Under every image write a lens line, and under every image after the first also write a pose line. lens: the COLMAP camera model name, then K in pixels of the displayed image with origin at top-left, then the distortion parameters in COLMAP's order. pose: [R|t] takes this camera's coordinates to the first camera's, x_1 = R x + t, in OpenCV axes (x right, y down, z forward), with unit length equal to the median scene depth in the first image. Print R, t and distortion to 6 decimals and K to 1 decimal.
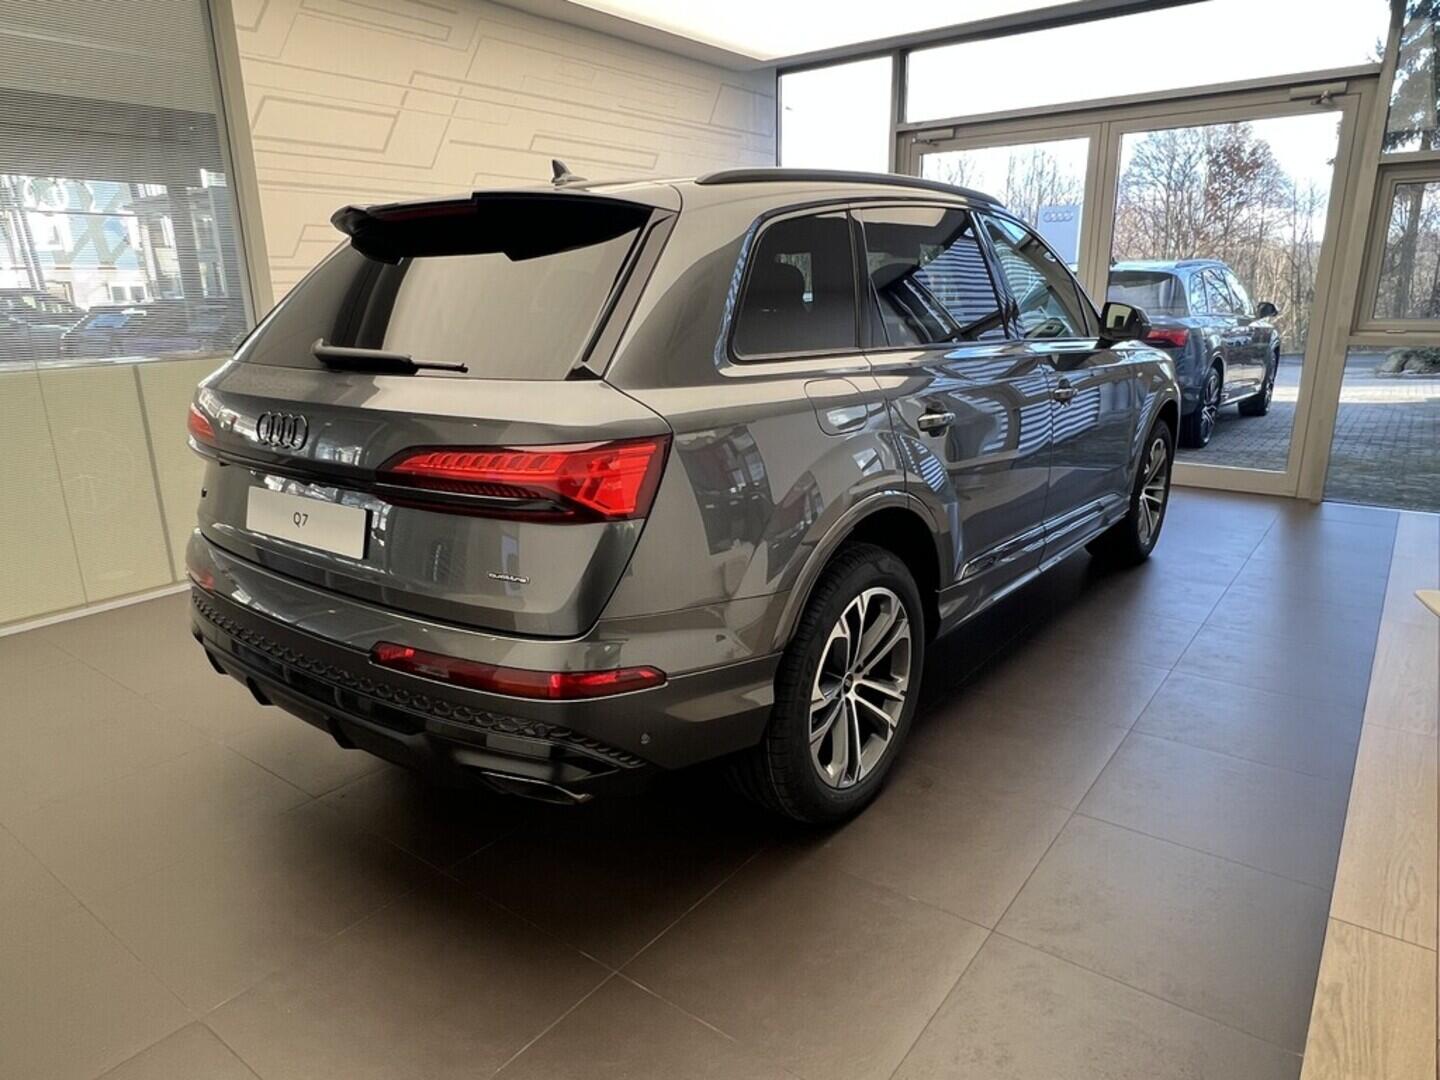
lens RADIAL K [[919.6, 0, 720.0], [0, 919.6, 540.0], [0, 0, 1]] dist [0.005739, -0.000225]
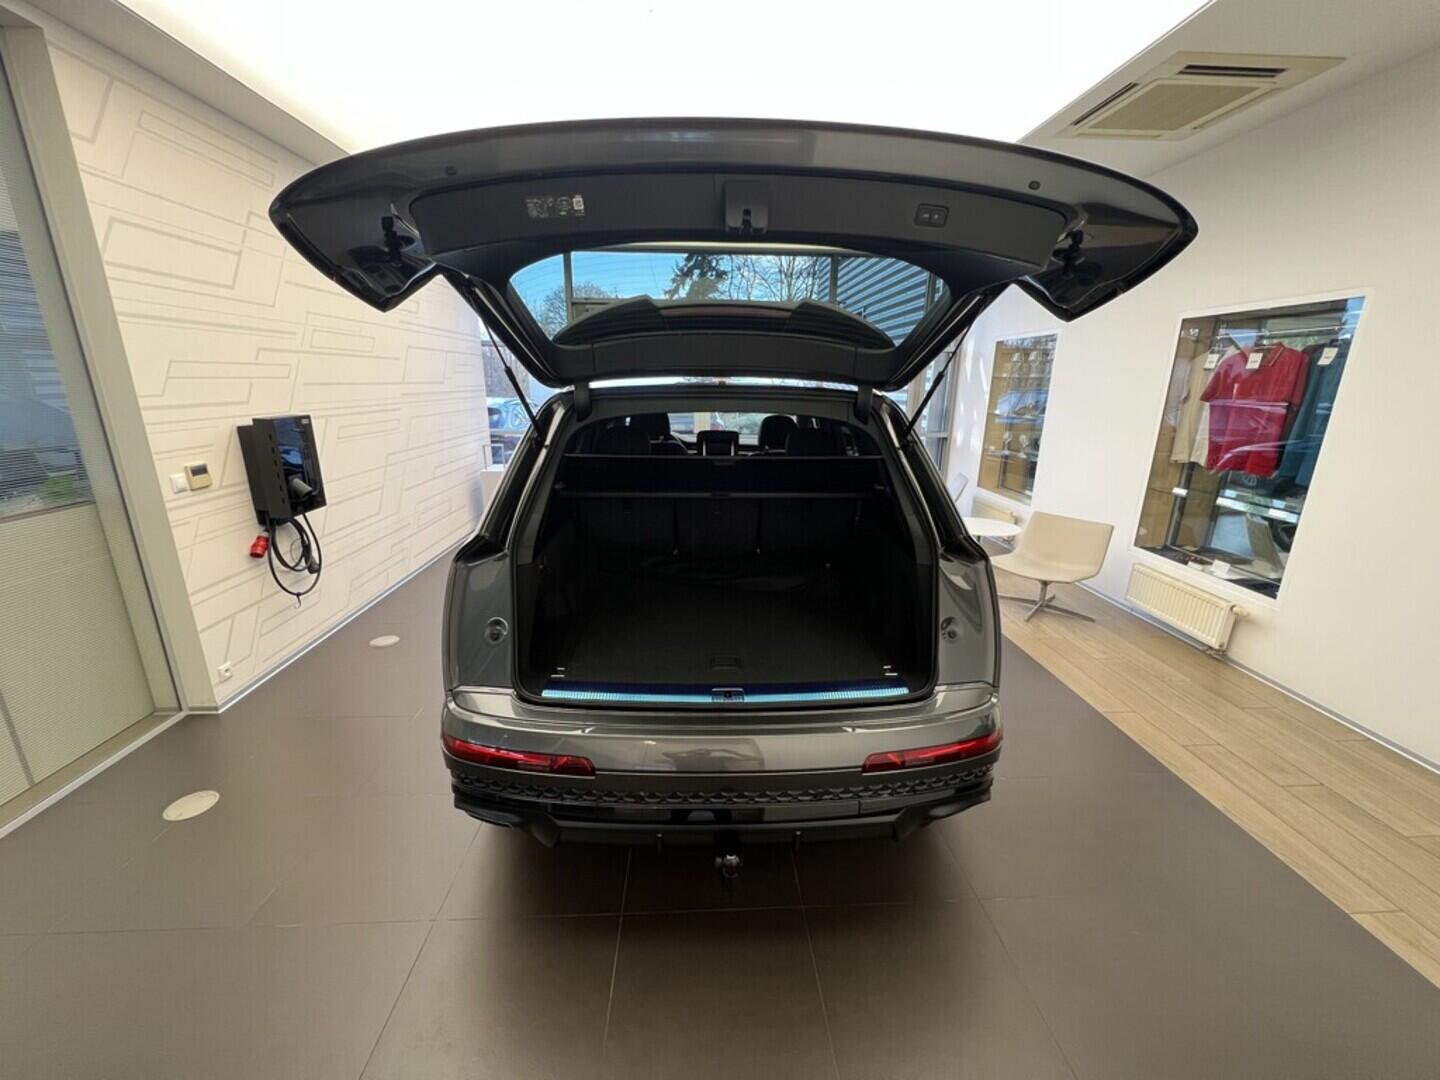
lens RADIAL K [[572.6, 0, 720.0], [0, 572.6, 540.0], [0, 0, 1]] dist [-0.001068, -0.000025]
pose [[0.777102, -0.144166, 0.612640, -0.373255], [0.143701, 0.988342, 0.050298, -0.103444], [-0.612749, 0.048950, 0.788760, 0.192855]]
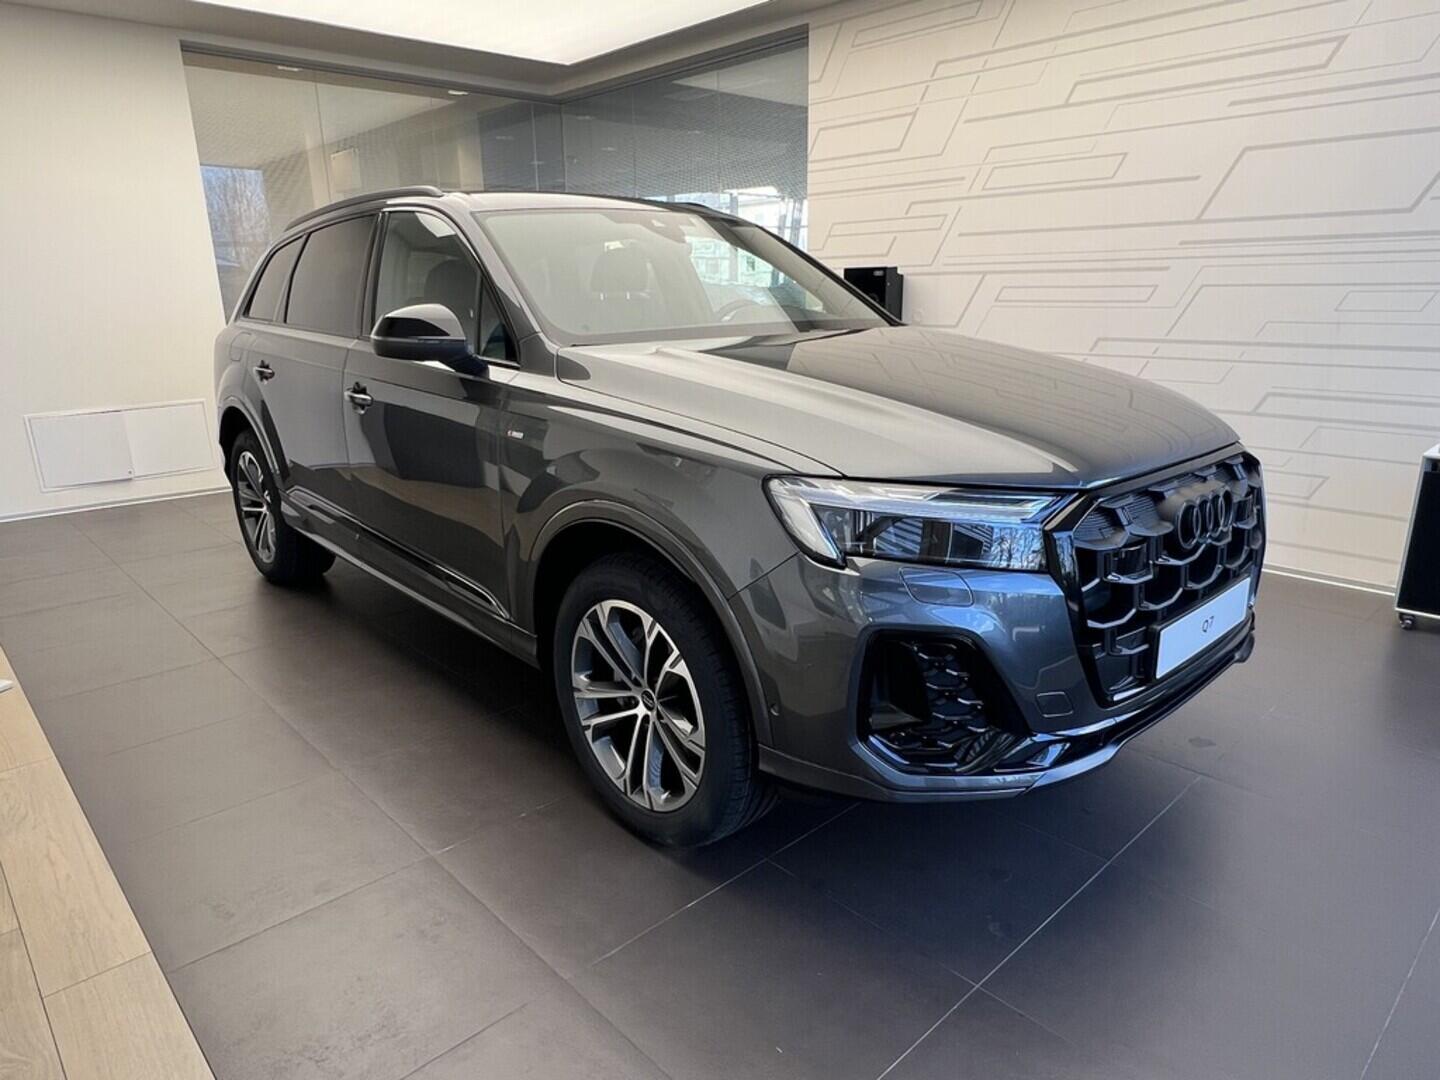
lens RADIAL K [[919.6, 0, 720.0], [0, 919.6, 540.0], [0, 0, 1]] dist [0.005739, -0.000225]
pose [[-0.173313, 0.279147, -0.944478, 0.858345], [-0.249939, 0.915129, 0.316337, -0.286541], [0.952624, 0.290887, -0.088834, 1.028484]]
